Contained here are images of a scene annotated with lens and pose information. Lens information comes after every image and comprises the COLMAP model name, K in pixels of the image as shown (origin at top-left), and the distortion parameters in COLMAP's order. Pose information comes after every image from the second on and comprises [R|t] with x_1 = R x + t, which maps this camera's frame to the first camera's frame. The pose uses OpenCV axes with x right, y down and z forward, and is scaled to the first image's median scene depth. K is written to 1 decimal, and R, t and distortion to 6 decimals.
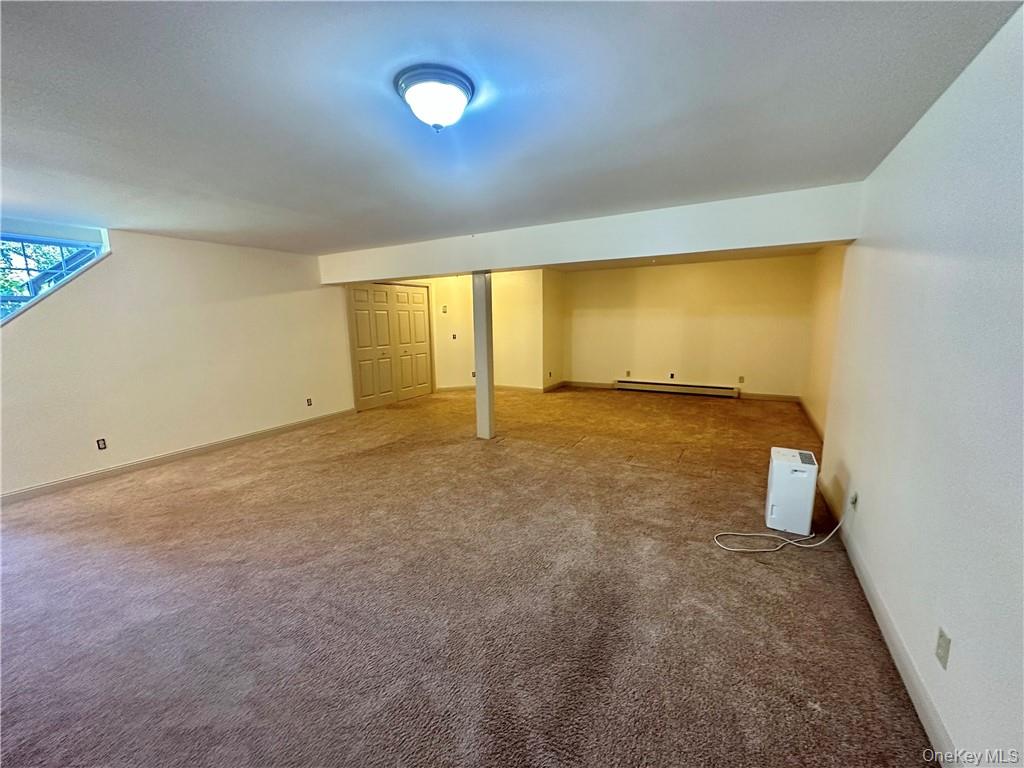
lens RADIAL K [[408.6, 0, 508.9], [0, 408.6, 387.0], [0, 0, 1]] dist [-0.003497, 0.001435]
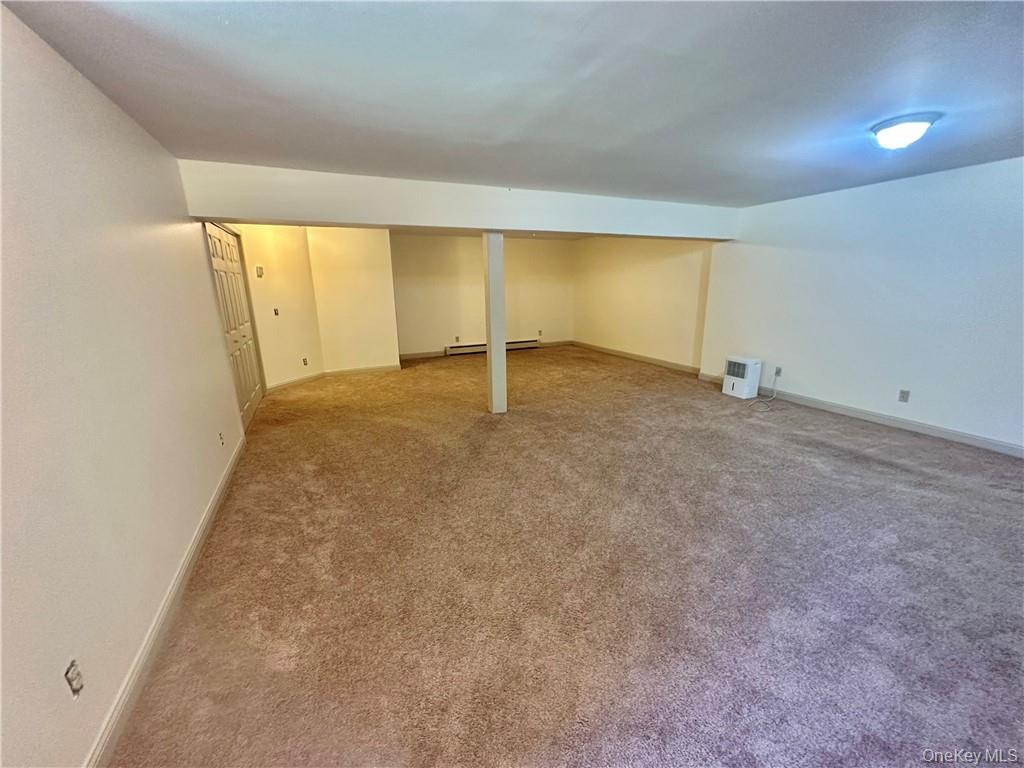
lens RADIAL K [[408.6, 0, 509.5], [0, 408.6, 382.6], [0, 0, 1]] dist [-0.003497, 0.001435]
pose [[0.580947, -0.183786, 0.792921, -0.499189], [0.140619, 0.982188, 0.124629, -0.035453], [-0.801703, 0.039097, 0.596443, 0.266749]]
